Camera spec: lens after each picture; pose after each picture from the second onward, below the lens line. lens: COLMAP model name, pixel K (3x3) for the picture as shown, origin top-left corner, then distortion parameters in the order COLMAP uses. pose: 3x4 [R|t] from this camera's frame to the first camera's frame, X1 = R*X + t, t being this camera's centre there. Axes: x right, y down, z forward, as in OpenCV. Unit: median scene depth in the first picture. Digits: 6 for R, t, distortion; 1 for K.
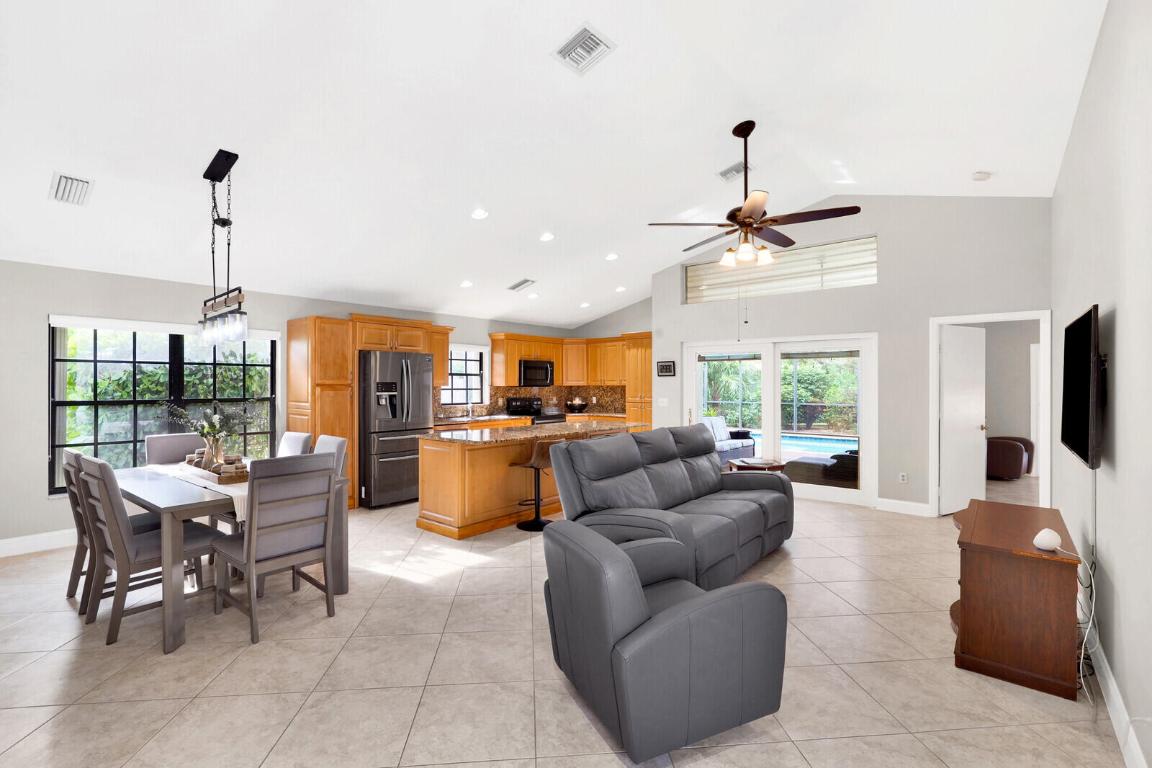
lens RADIAL K [[519.5, 0, 576.0], [0, 519.5, 384.0], [0, 0, 1]] dist [-0.025431, 0.016915]
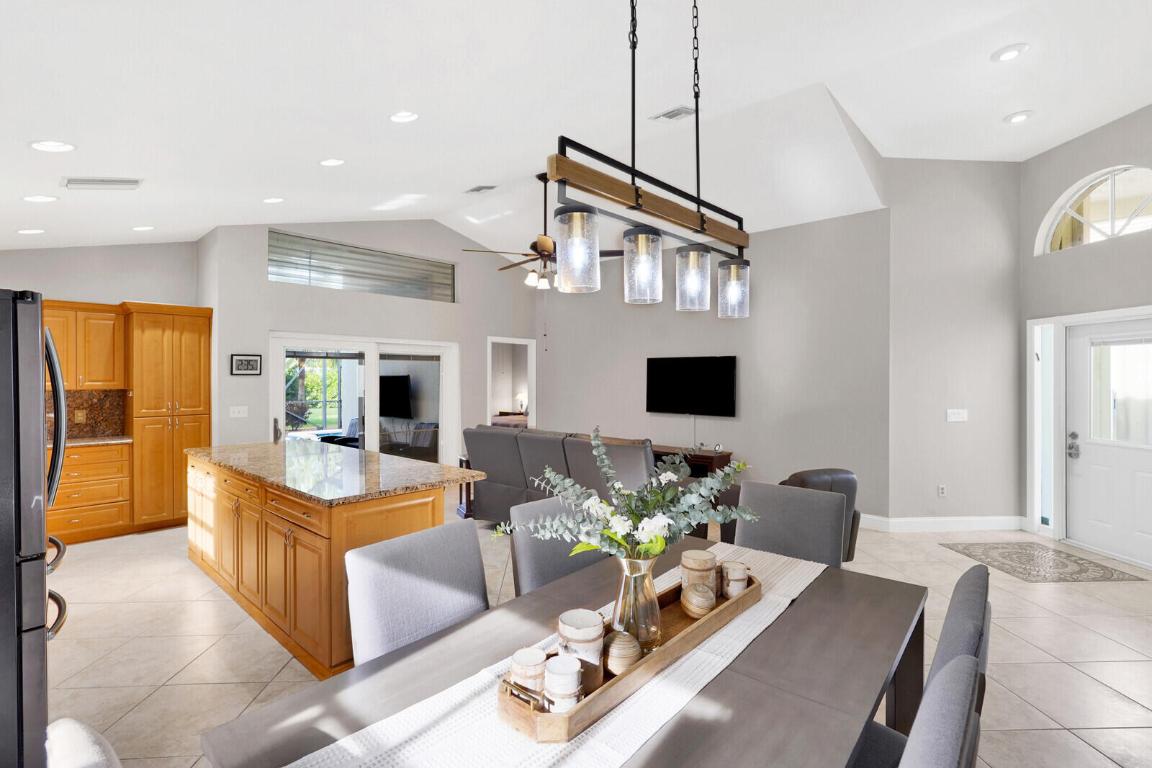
lens RADIAL K [[528.1, 0, 582.0], [0, 528.1, 379.5], [0, 0, 1]] dist [-0.000042, 0.000066]
pose [[0.039694, 0.000030, 0.999212, -0.690975], [0.001321, 0.999999, -0.000082, -0.010810], [-0.999211, 0.001323, 0.039694, 0.649031]]
